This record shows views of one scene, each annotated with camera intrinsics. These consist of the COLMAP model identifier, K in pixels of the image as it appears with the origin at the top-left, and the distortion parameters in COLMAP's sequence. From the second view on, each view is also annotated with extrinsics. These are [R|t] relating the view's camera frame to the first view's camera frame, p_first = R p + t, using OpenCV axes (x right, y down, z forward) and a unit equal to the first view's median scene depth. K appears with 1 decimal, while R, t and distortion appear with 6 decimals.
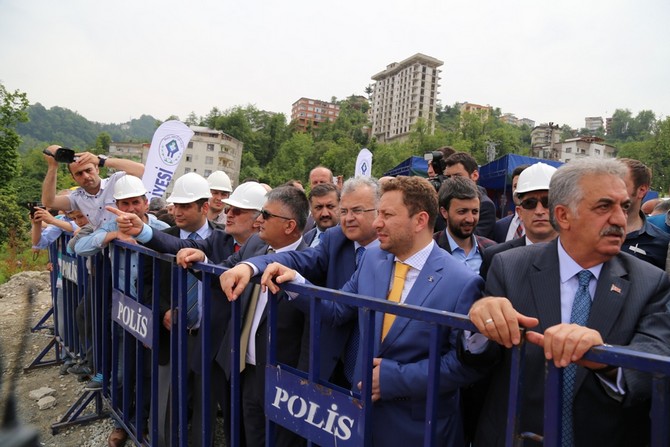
lens RADIAL K [[456.5, 0, 338.4], [0, 456.5, 222.9], [0, 0, 1]] dist [-0.114173, 0.056110]
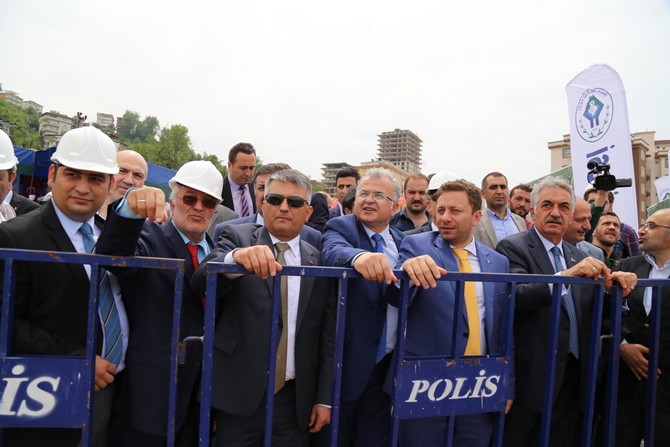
lens RADIAL K [[456.5, 0, 329.5], [0, 456.5, 216.8], [0, 0, 1]] dist [-0.114173, 0.056110]
pose [[0.529385, 0.016154, 0.848228, -0.608269], [-0.016514, 0.999825, -0.008735, 0.011267], [-0.848221, -0.009384, 0.529559, 0.365546]]
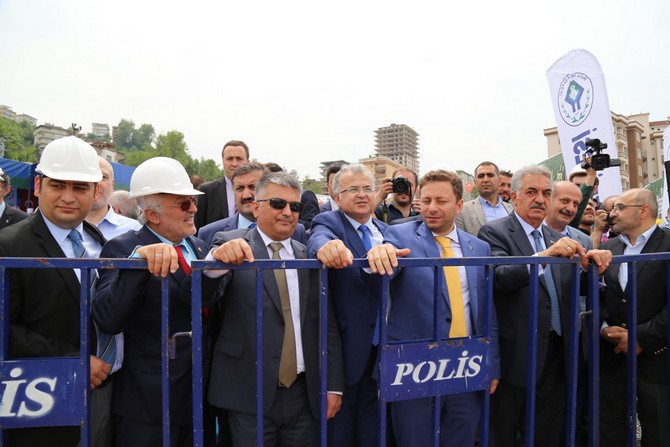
lens RADIAL K [[456.5, 0, 335.4], [0, 456.5, 217.4], [0, 0, 1]] dist [-0.114173, 0.056110]
pose [[0.520903, -0.016597, 0.853455, -0.612620], [0.036866, 0.999316, -0.003067, 0.017402], [-0.852819, 0.033061, 0.521158, 0.329307]]
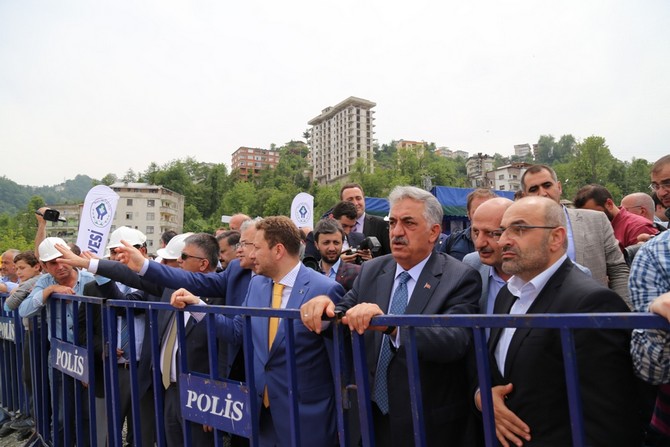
lens RADIAL K [[456.5, 0, 335.5], [0, 456.5, 221.2], [0, 0, 1]] dist [-0.114173, 0.056110]
pose [[0.990044, -0.084939, 0.112244, 0.096531], [0.095542, 0.991096, -0.092734, 0.030011], [-0.103367, 0.102534, 0.989344, -0.179560]]
